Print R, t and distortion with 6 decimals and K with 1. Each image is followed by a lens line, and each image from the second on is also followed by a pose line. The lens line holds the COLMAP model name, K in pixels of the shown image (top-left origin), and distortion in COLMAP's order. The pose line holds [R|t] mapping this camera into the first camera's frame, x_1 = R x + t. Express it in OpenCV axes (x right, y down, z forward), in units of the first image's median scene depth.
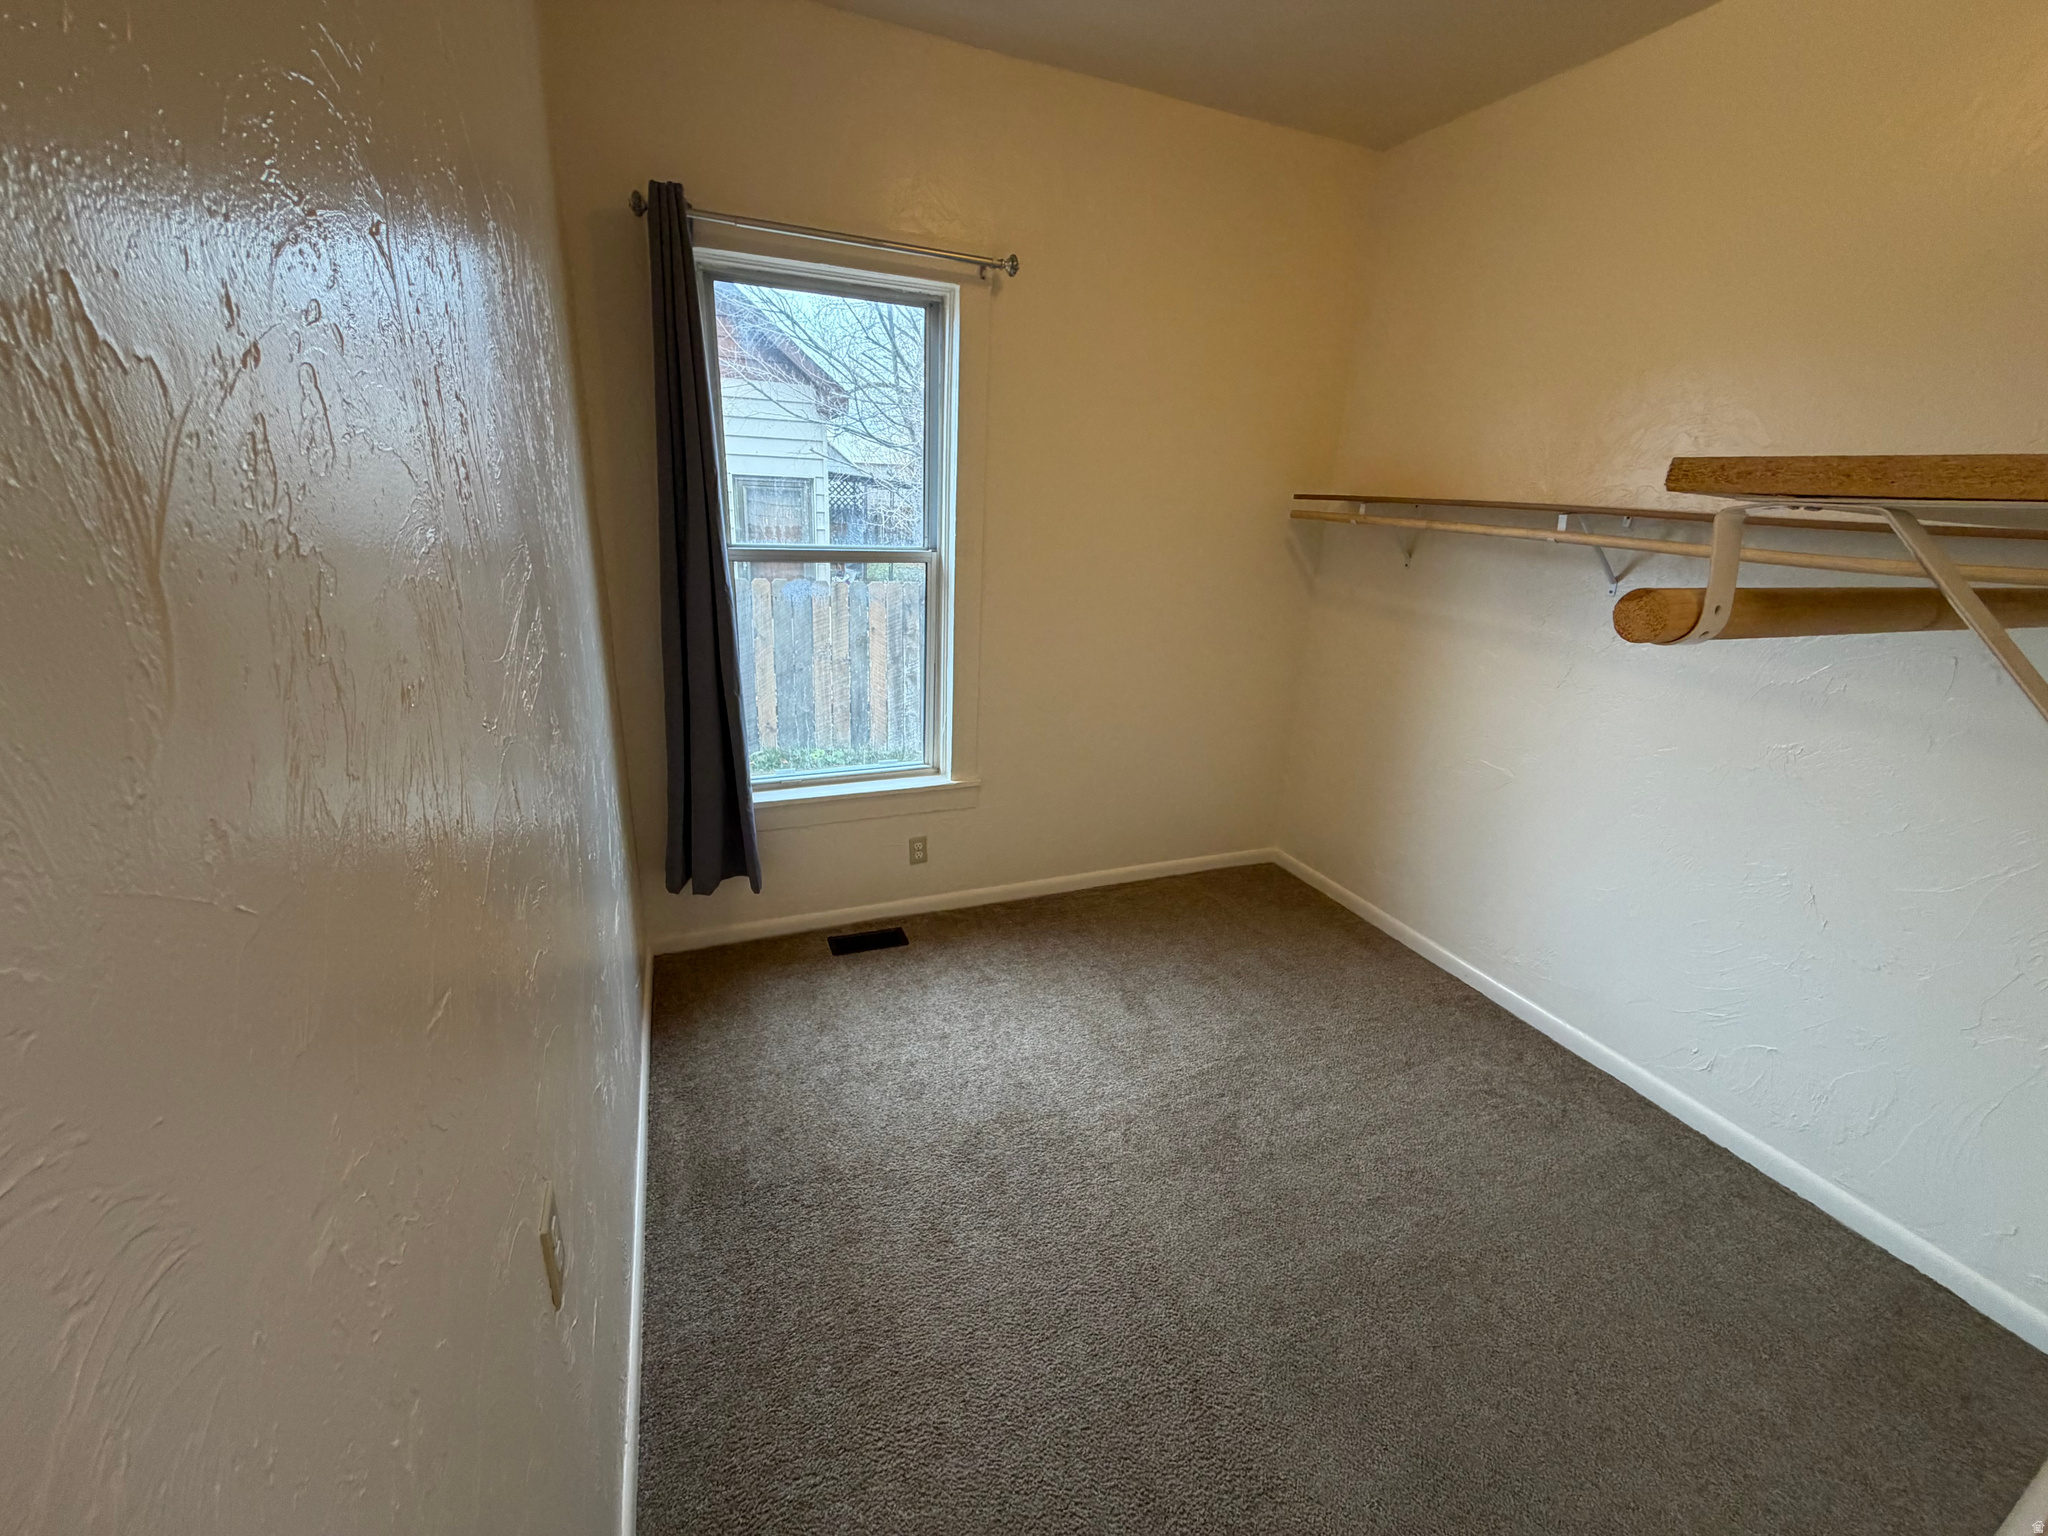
lens RADIAL K [[812.9, 0, 1019.1], [0, 812.9, 766.3], [0, 0, 1]] dist [-0.001186, -0.000395]
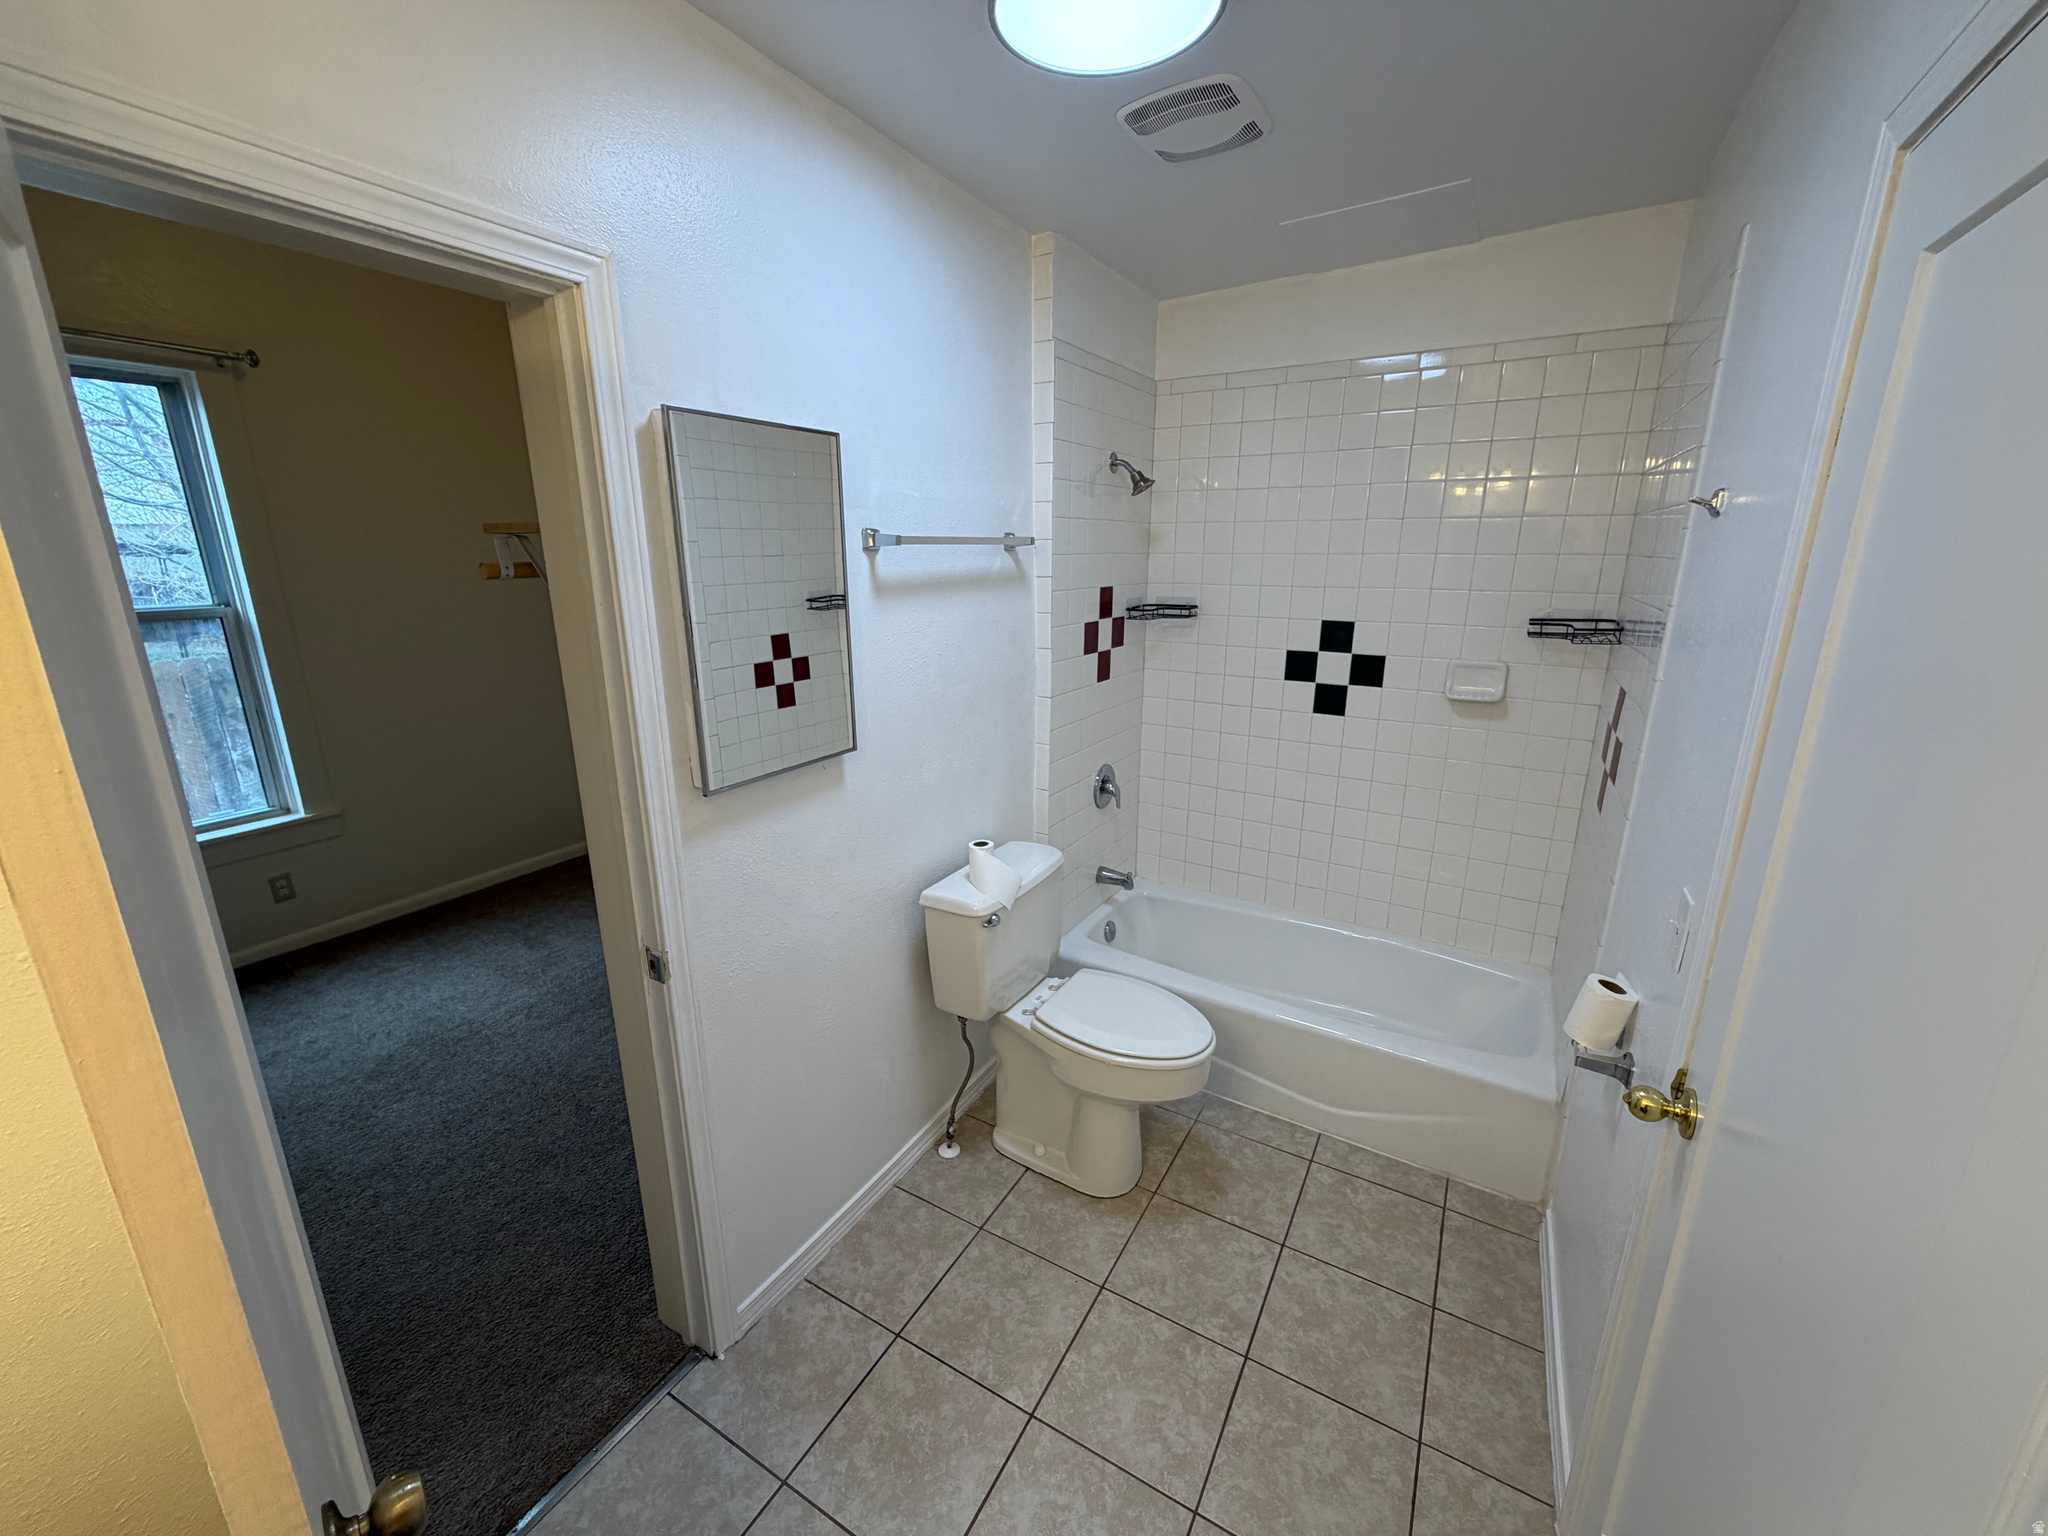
lens RADIAL K [[812.9, 0, 1019.1], [0, 812.9, 766.3], [0, 0, 1]] dist [-0.001186, -0.000395]
pose [[0.794637, -0.205961, 0.571080, 0.079403], [0.233810, 0.971956, 0.025200, 0.177770], [-0.560254, 0.113500, 0.820508, -0.497549]]
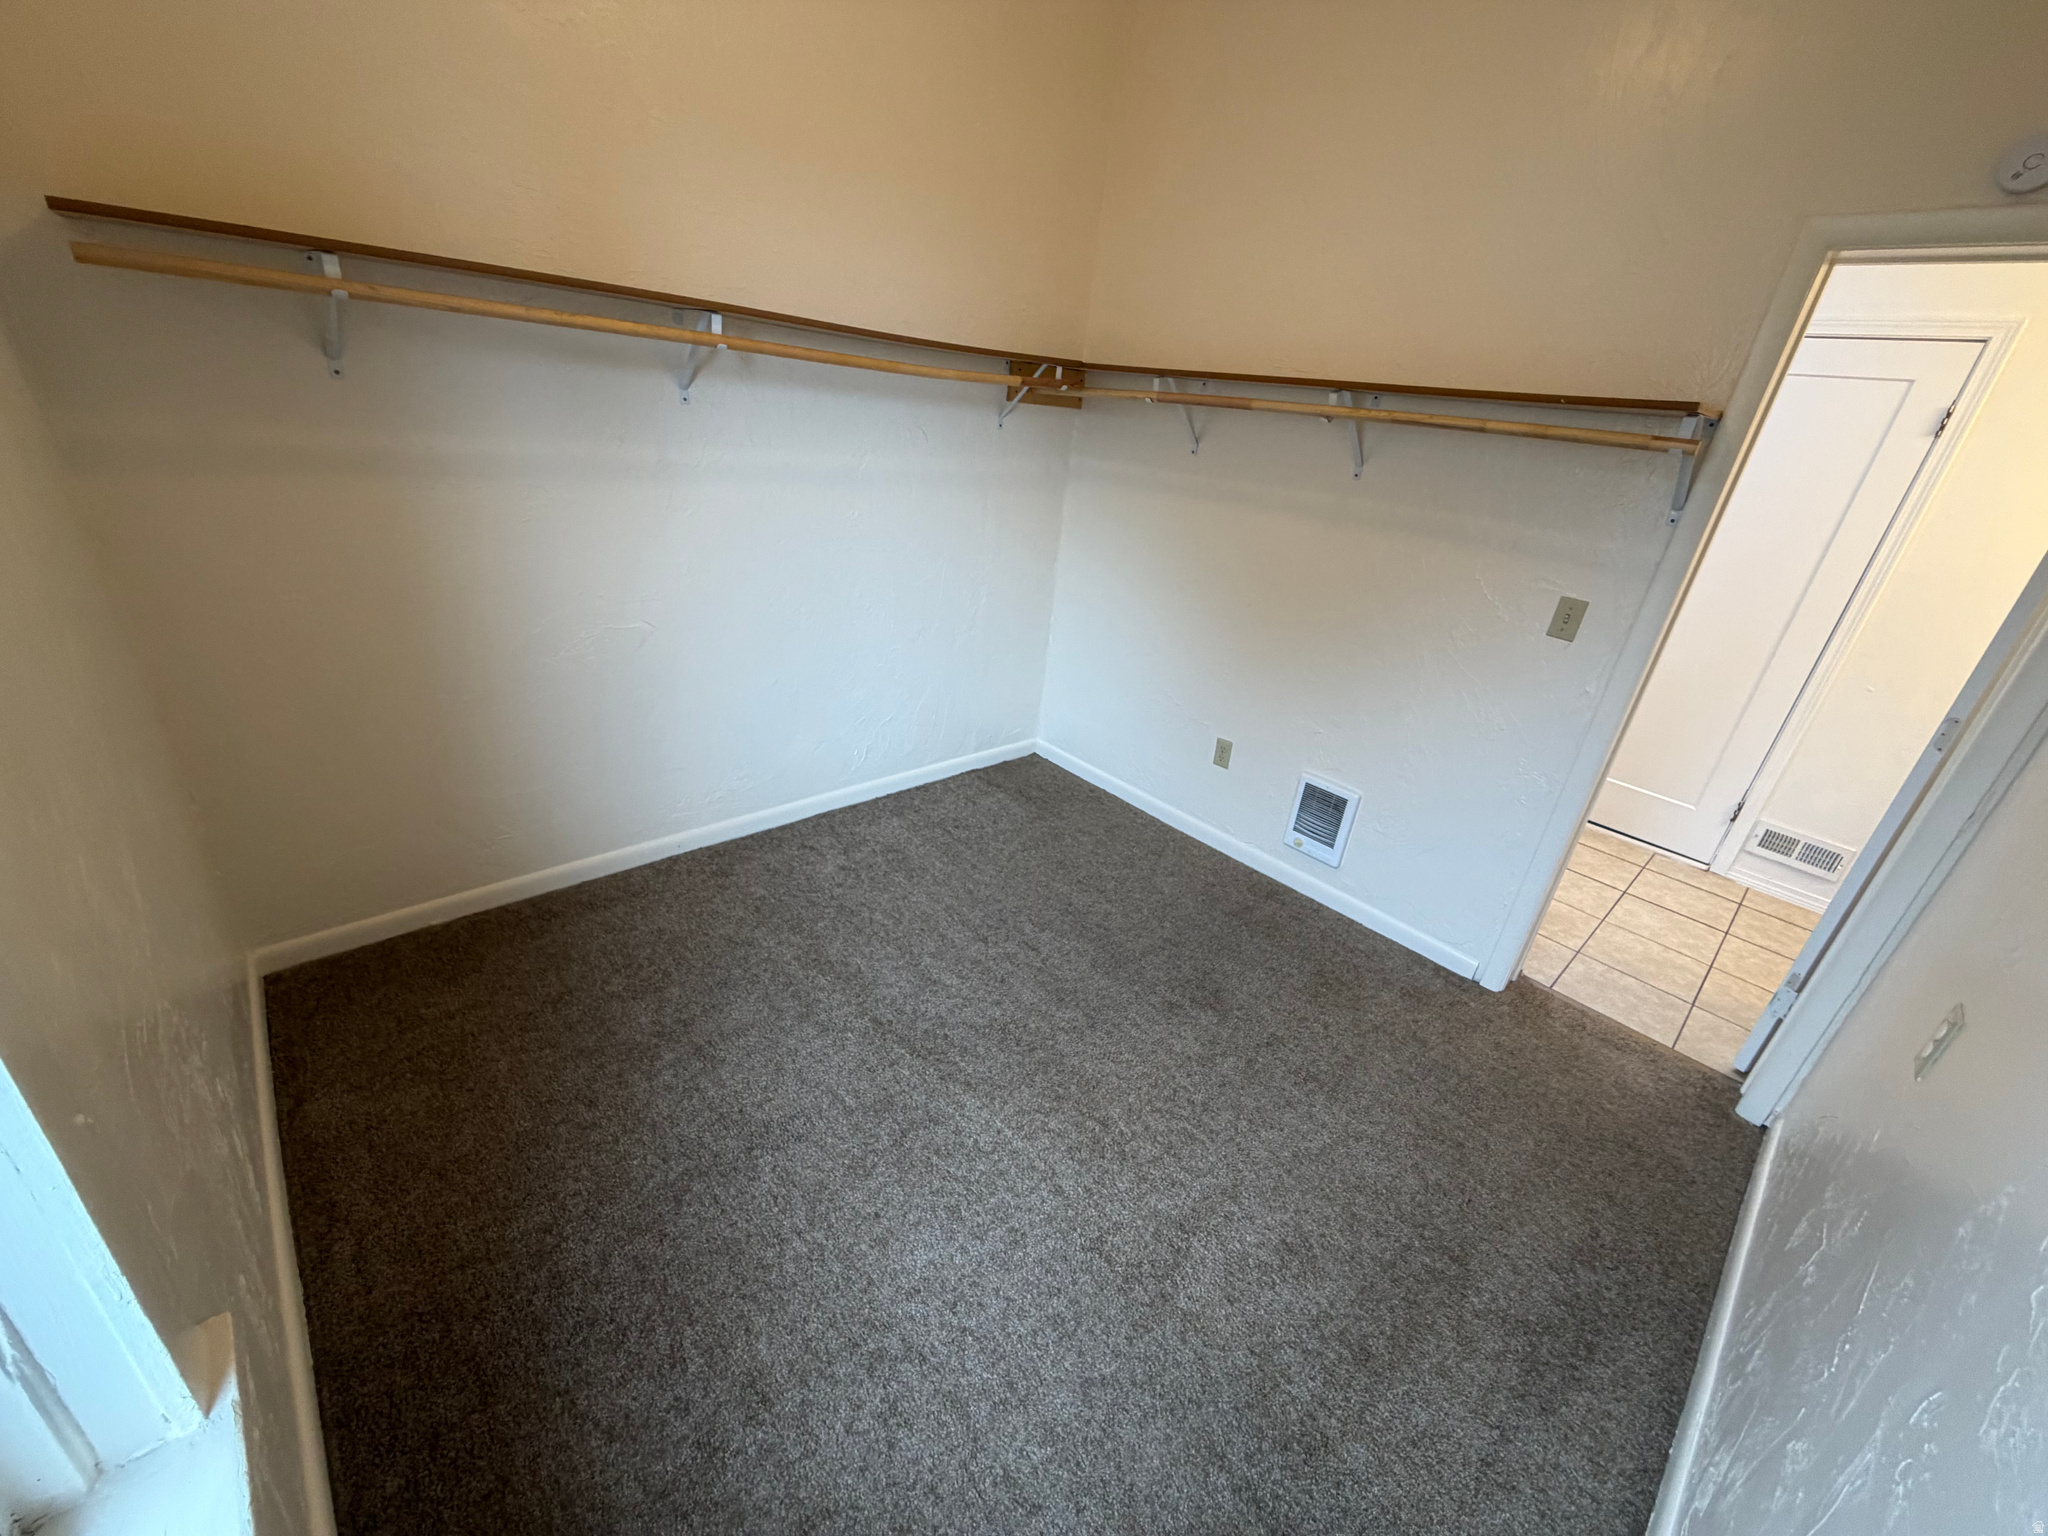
lens RADIAL K [[812.9, 0, 1019.1], [0, 812.9, 766.3], [0, 0, 1]] dist [-0.001186, -0.000395]
pose [[-0.338669, -0.468252, 0.816115, -0.337074], [0.190006, 0.815467, 0.546729, -0.285705], [-0.921521, 0.340227, -0.187203, 0.894025]]
